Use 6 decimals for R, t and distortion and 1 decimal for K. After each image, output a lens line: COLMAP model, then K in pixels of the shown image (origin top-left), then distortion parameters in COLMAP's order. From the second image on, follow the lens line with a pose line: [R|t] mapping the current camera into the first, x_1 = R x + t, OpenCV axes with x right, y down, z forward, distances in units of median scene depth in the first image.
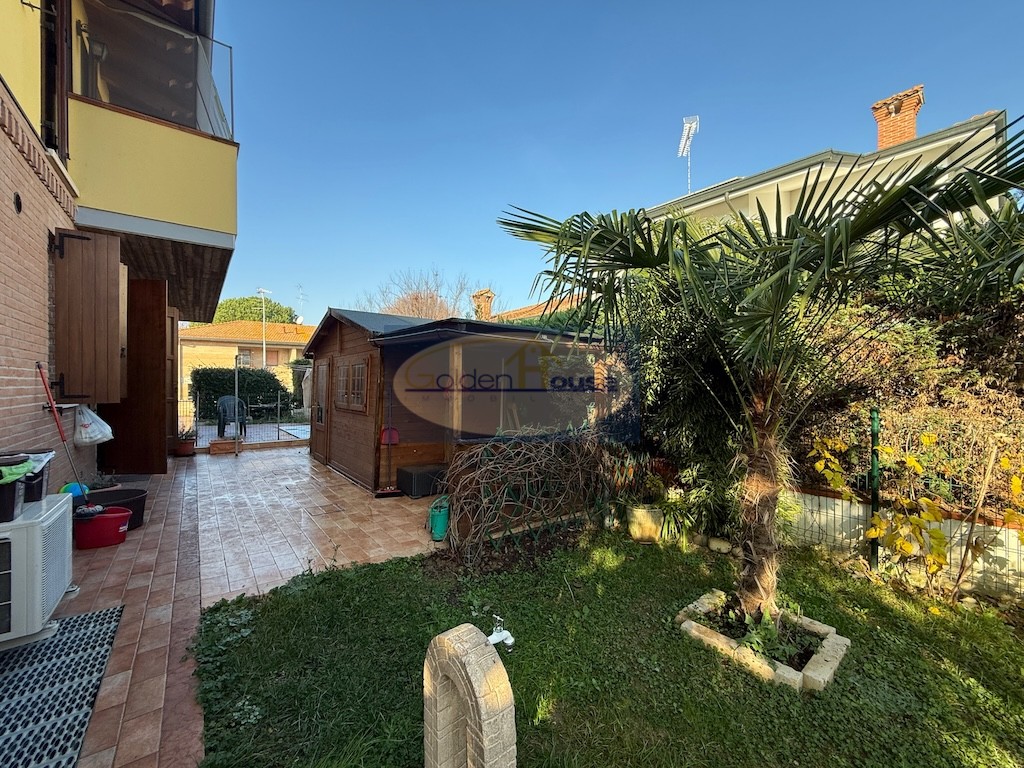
lens RADIAL K [[413.9, 0, 511.4], [0, 413.9, 382.2], [0, 0, 1]] dist [0.000271, 0.000025]
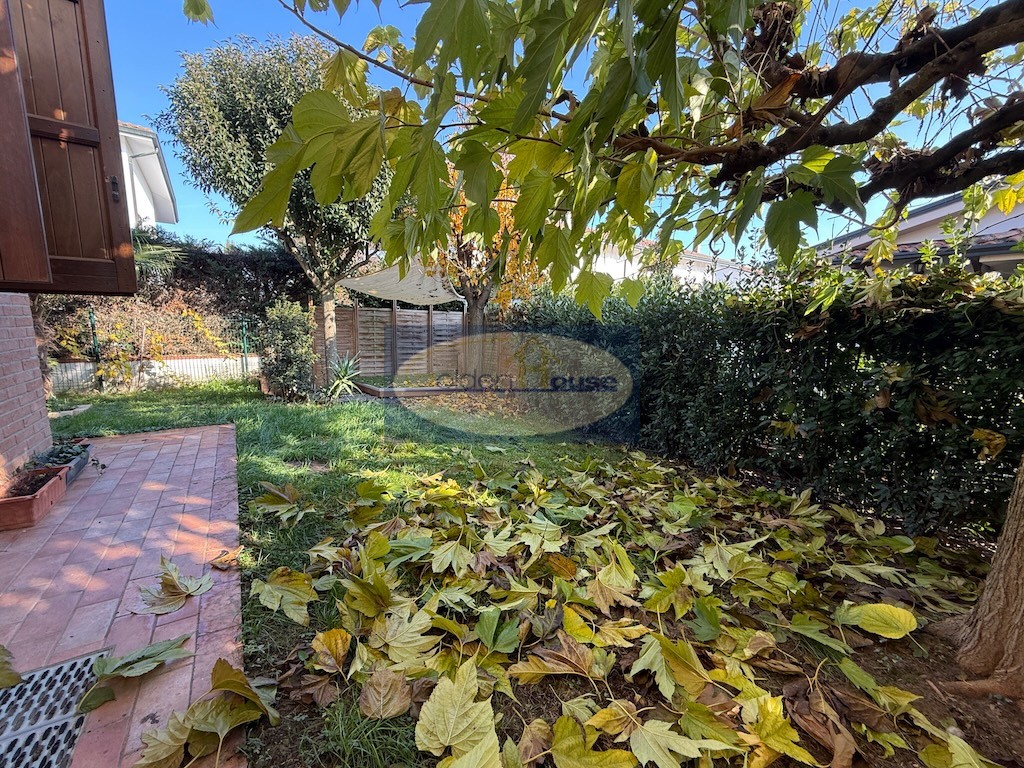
lens RADIAL K [[413.9, 0, 510.3], [0, 413.9, 383.4], [0, 0, 1]] dist [0.000271, 0.000025]
pose [[0.077260, -0.170643, 0.982299, -0.964713], [-0.032213, 0.984303, 0.173525, -0.008751], [-0.996490, -0.045049, 0.070550, -1.145403]]
